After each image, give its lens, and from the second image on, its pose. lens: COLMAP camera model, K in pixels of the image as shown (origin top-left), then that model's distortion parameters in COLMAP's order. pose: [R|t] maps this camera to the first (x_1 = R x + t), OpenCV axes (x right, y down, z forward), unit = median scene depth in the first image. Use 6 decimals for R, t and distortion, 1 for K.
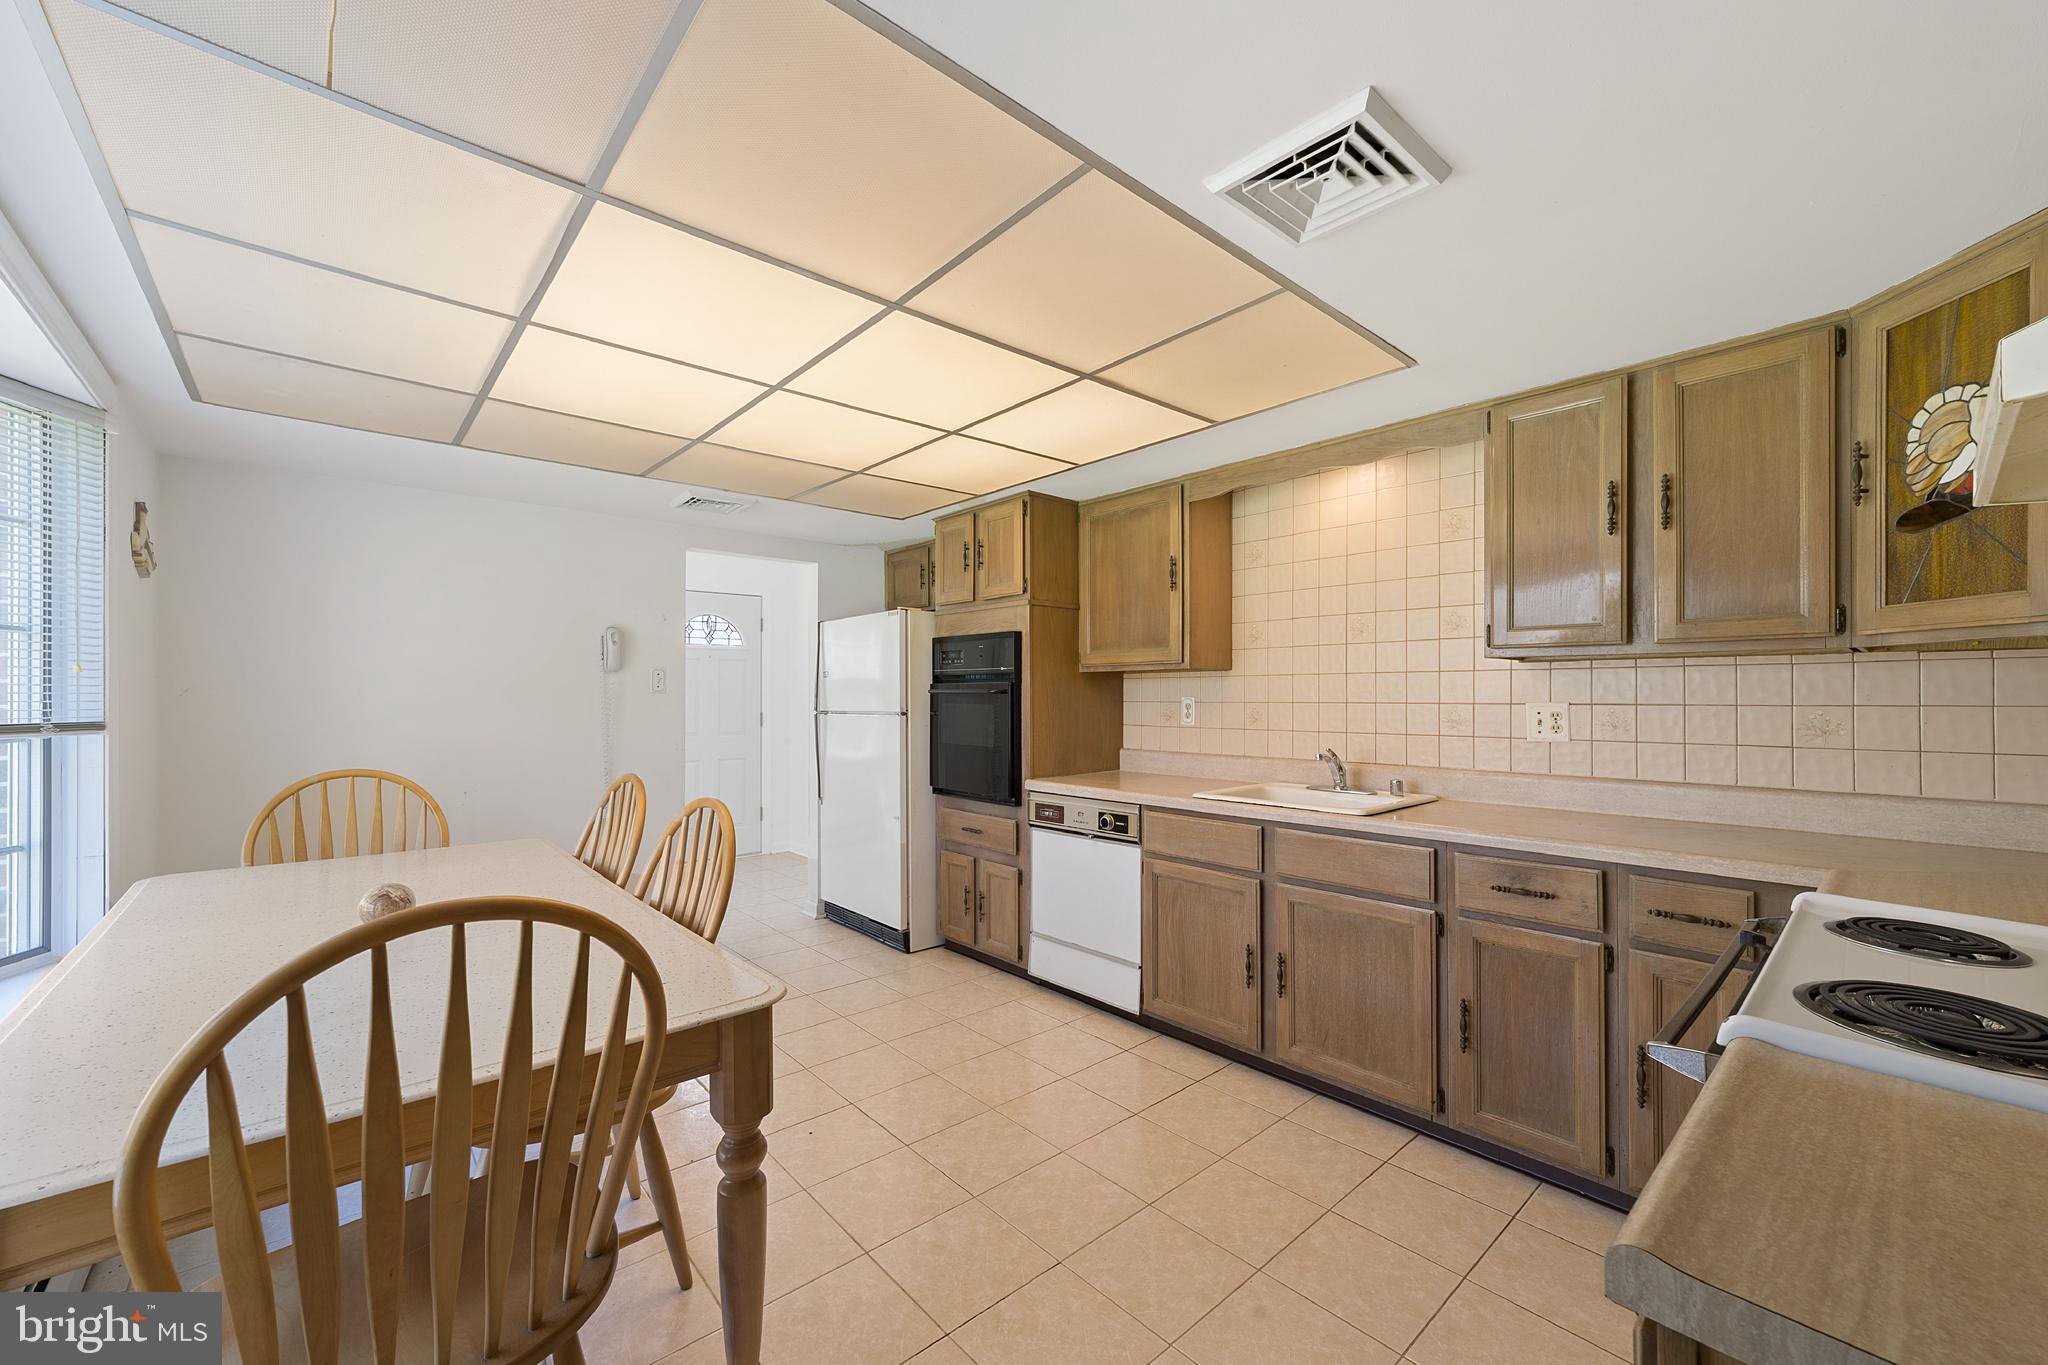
lens RADIAL K [[806.9, 0, 1021.0], [0, 806.9, 700.6], [0, 0, 1]] dist [0.000551, 0.000402]
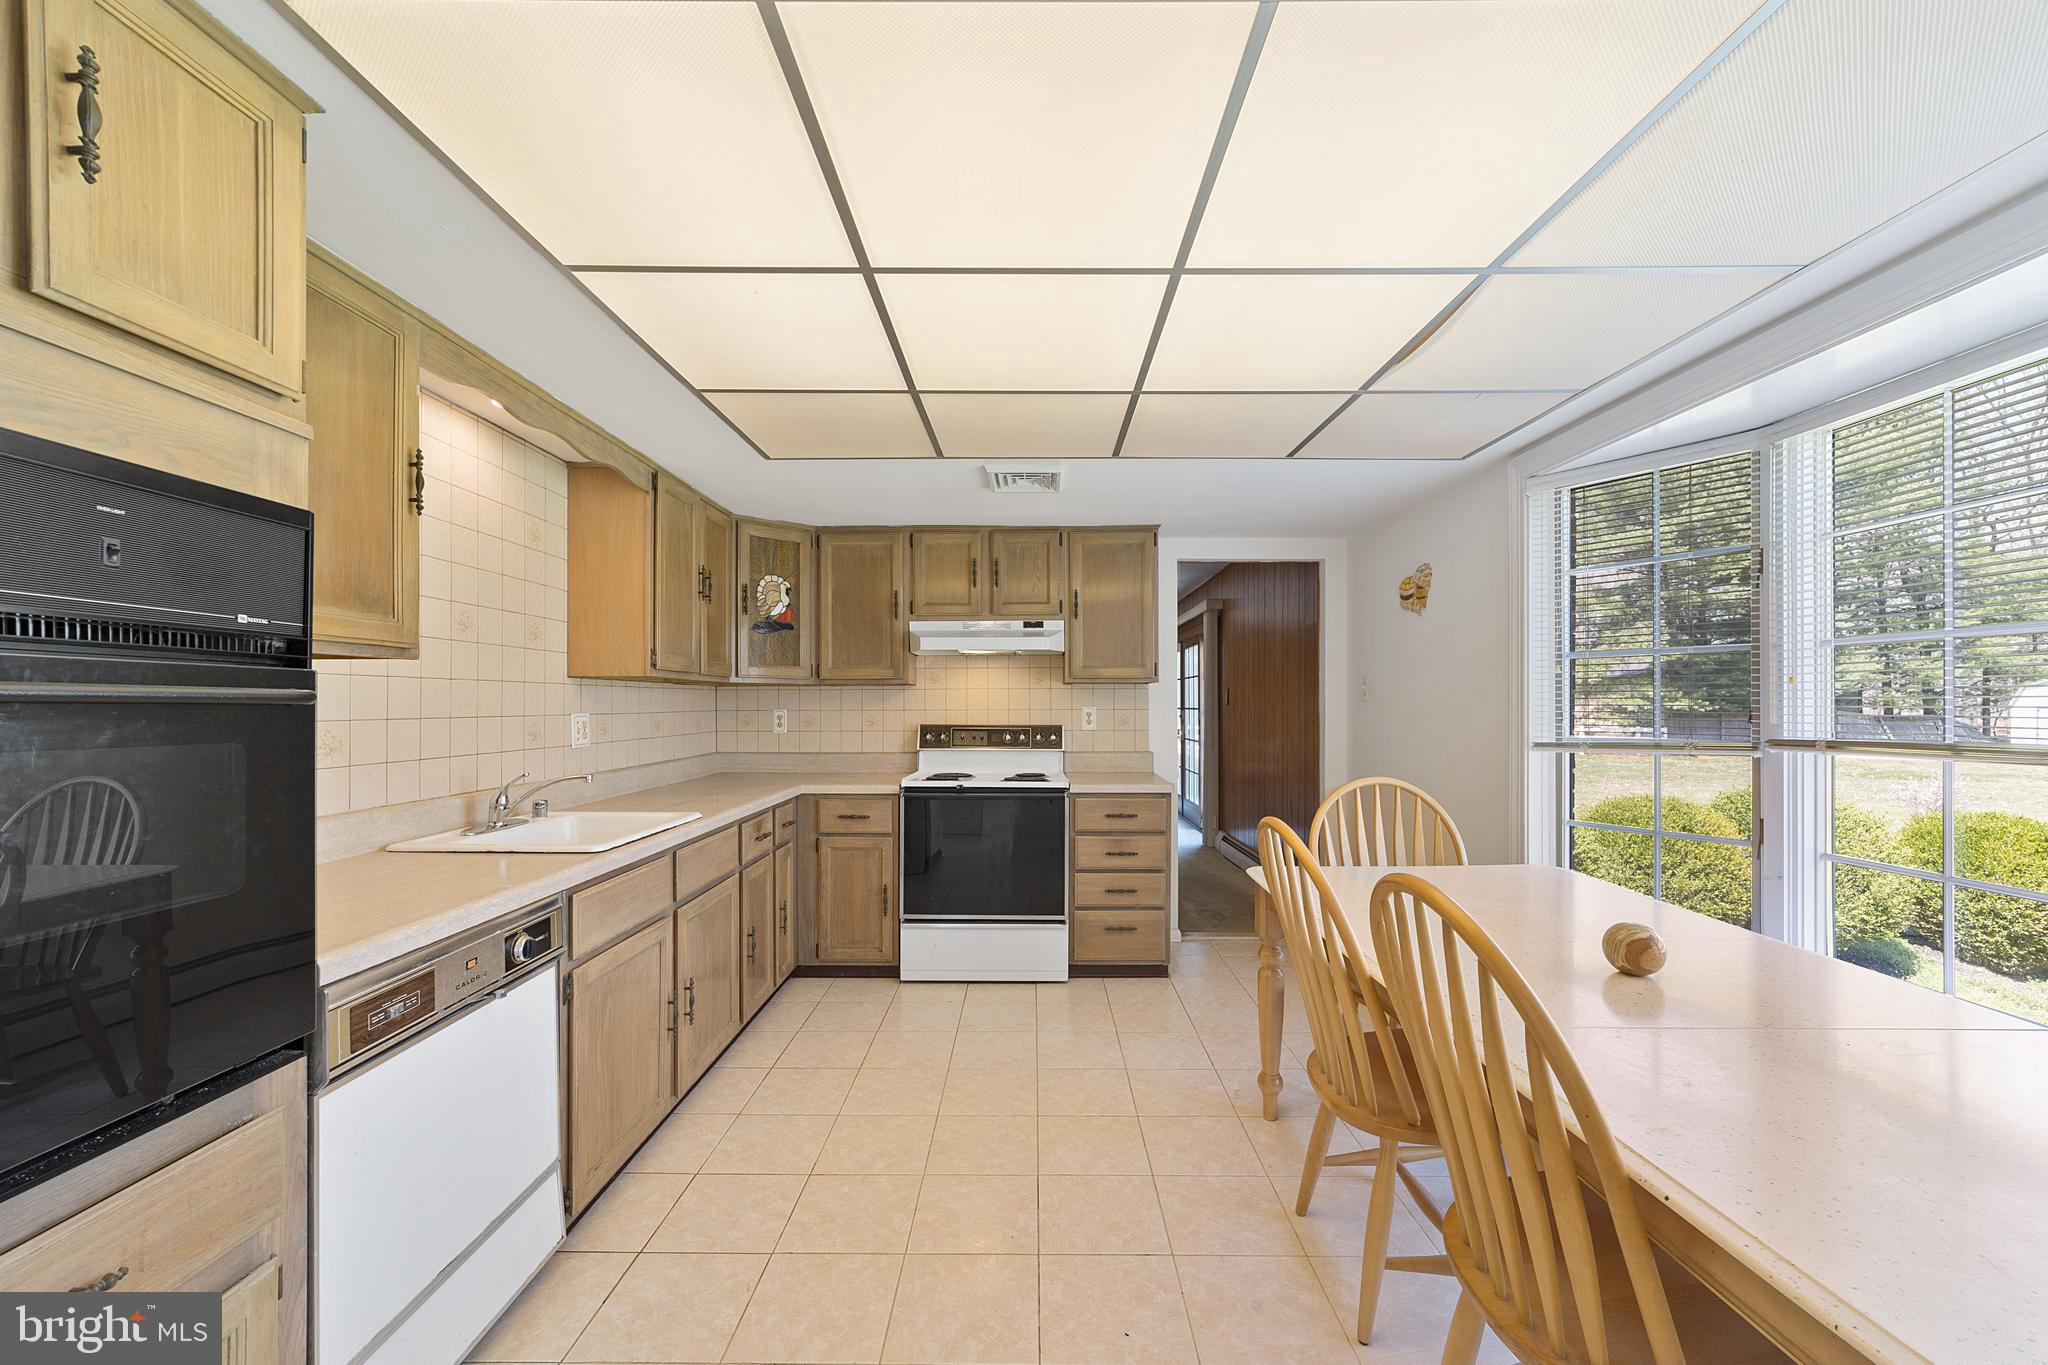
lens RADIAL K [[806.9, 0, 1021.0], [0, 806.9, 700.6], [0, 0, 1]] dist [0.000551, 0.000402]
pose [[-0.745566, -0.000962, 0.666432, -0.881273], [-0.003119, 0.999993, -0.002047, -0.020591], [-0.666425, -0.003605, -0.745563, 2.117882]]
